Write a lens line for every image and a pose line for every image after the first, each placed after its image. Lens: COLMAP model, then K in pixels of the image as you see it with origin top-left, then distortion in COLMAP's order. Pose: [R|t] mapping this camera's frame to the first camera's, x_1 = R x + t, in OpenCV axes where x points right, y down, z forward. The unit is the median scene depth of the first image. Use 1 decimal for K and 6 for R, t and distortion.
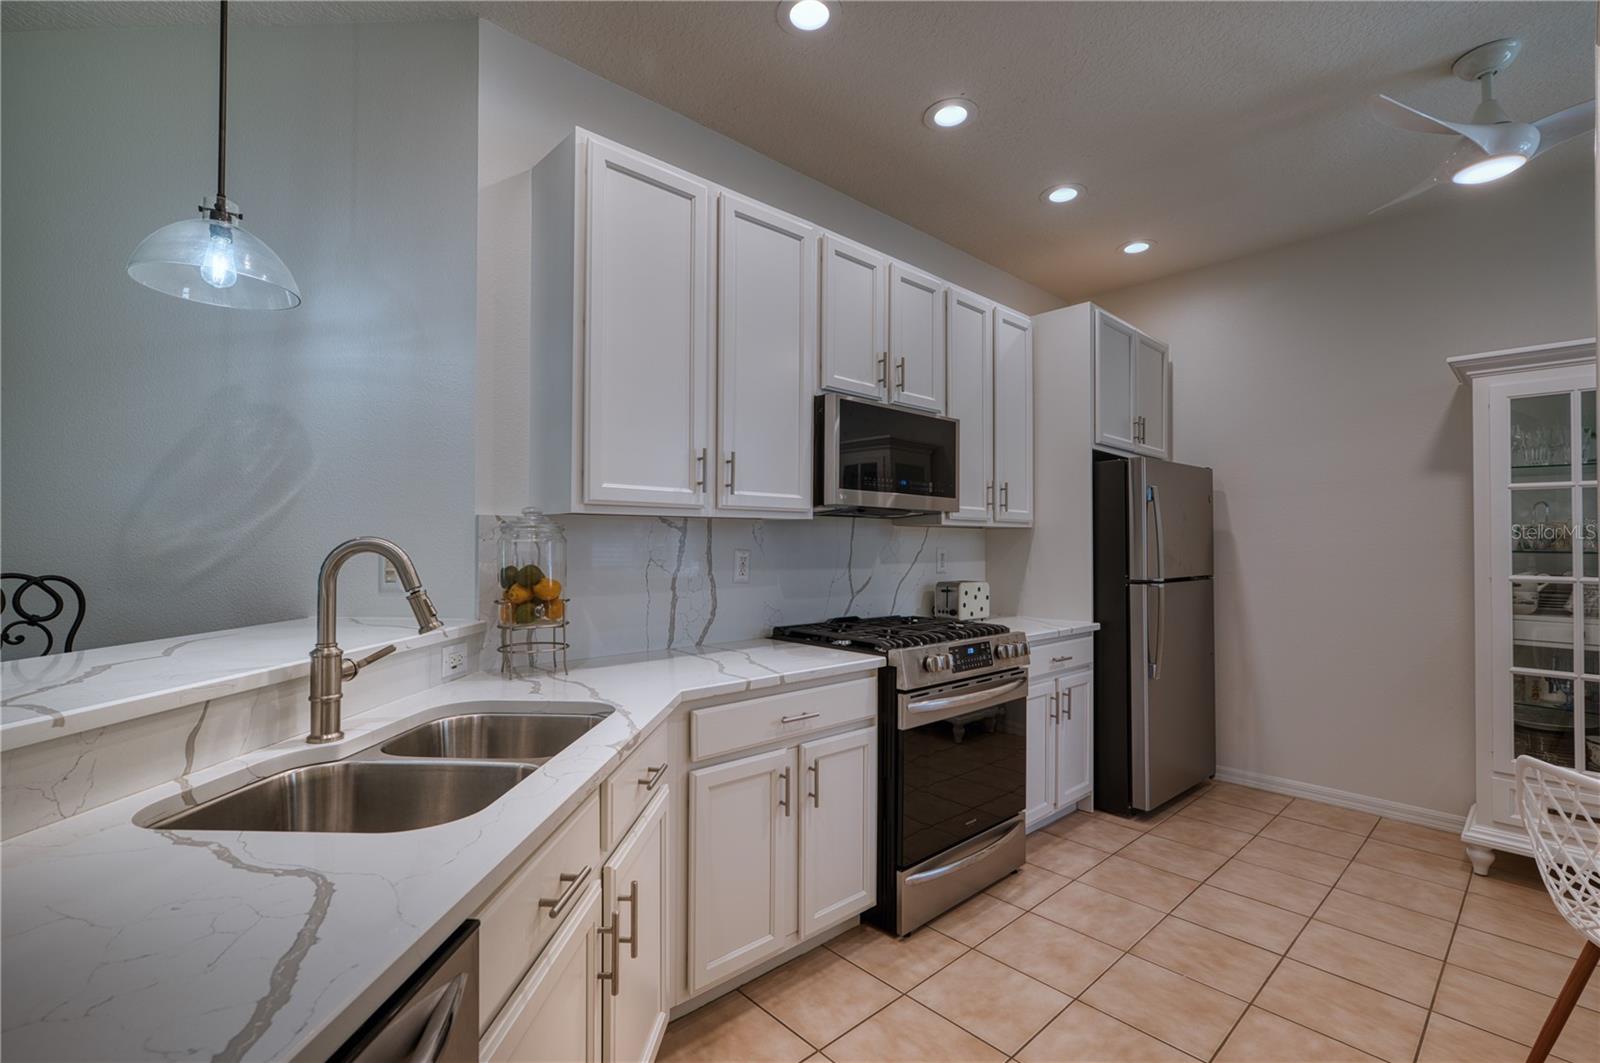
lens RADIAL K [[720.4, 0, 800.0], [0, 720.4, 531.5], [0, 0, 1]] dist [-0.001509, -0.000181]
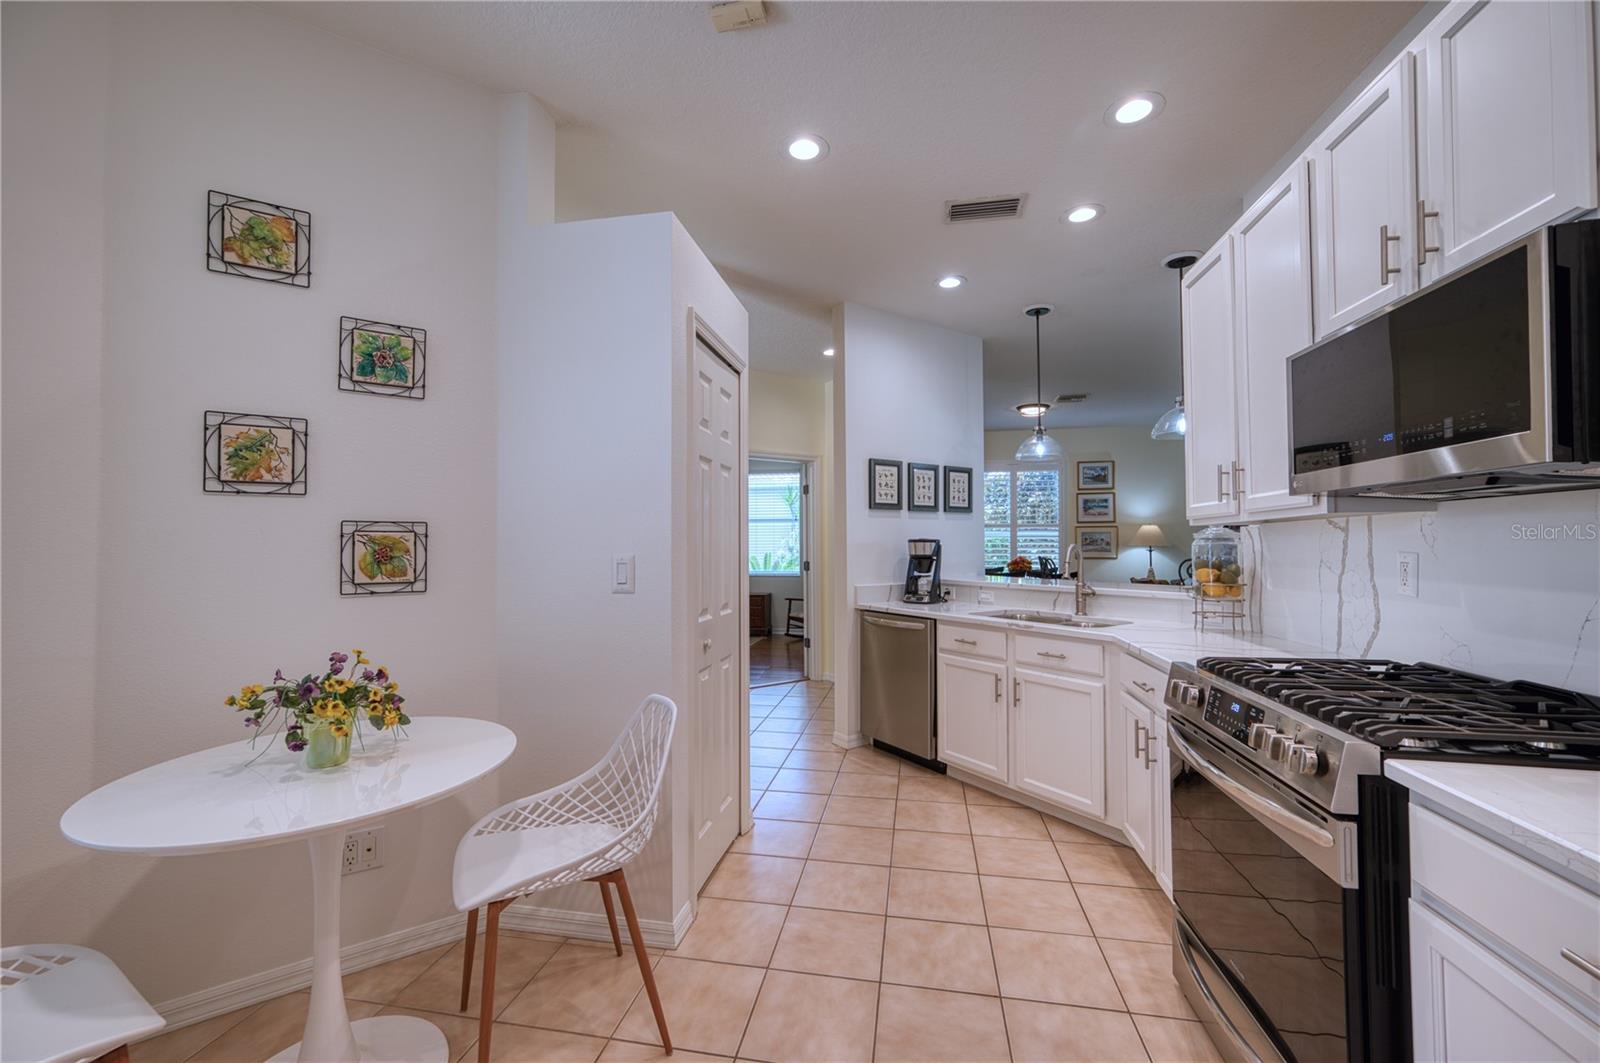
lens RADIAL K [[631.4, 0, 800.0], [0, 631.4, 531.5], [0, 0, 1]] dist [-0.000185, 0.000358]
pose [[-0.806045, -0.016207, -0.591633, 0.753101], [0.010323, 0.999088, -0.041434, 0.021593], [0.591765, -0.039505, -0.805142, 1.035367]]
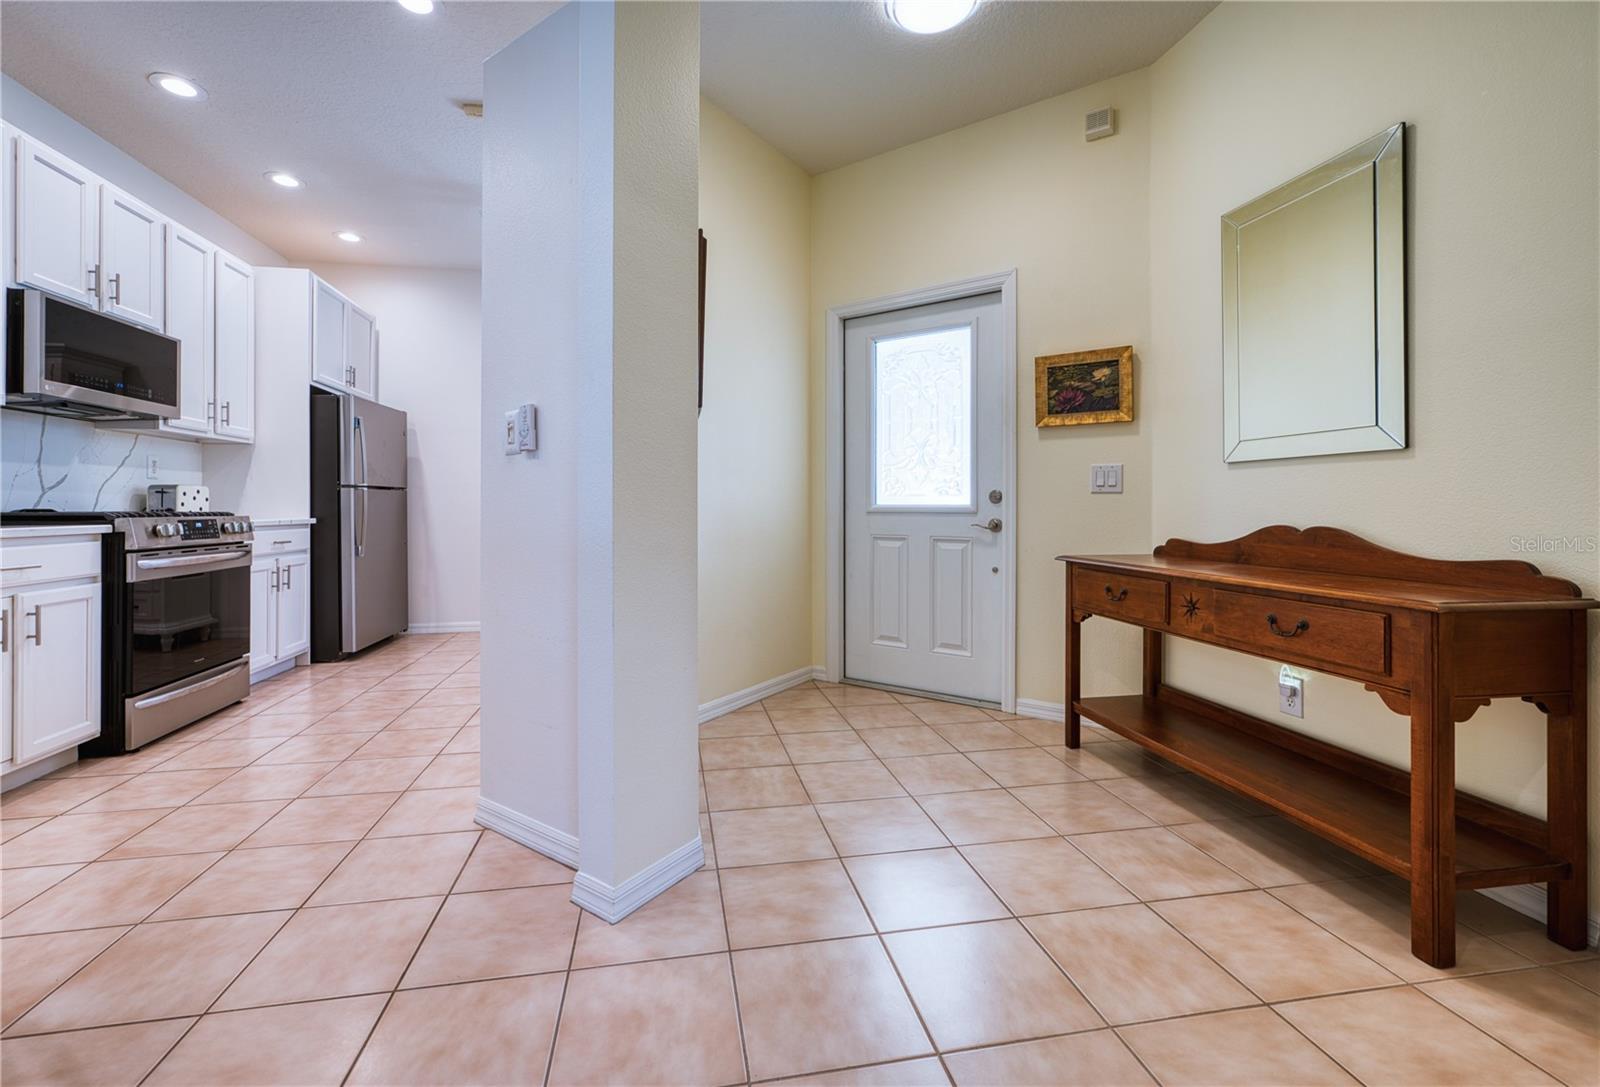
lens RADIAL K [[664.5, 0, 779.0], [0, 664.5, 505.2], [0, 0, 1]] dist [-0.012552, 0.005079]
pose [[0.542205, -0.003860, 0.840237, -0.152968], [-0.012291, 0.999846, 0.012525, 0.087384], [-0.840156, -0.017118, 0.542074, -0.400441]]
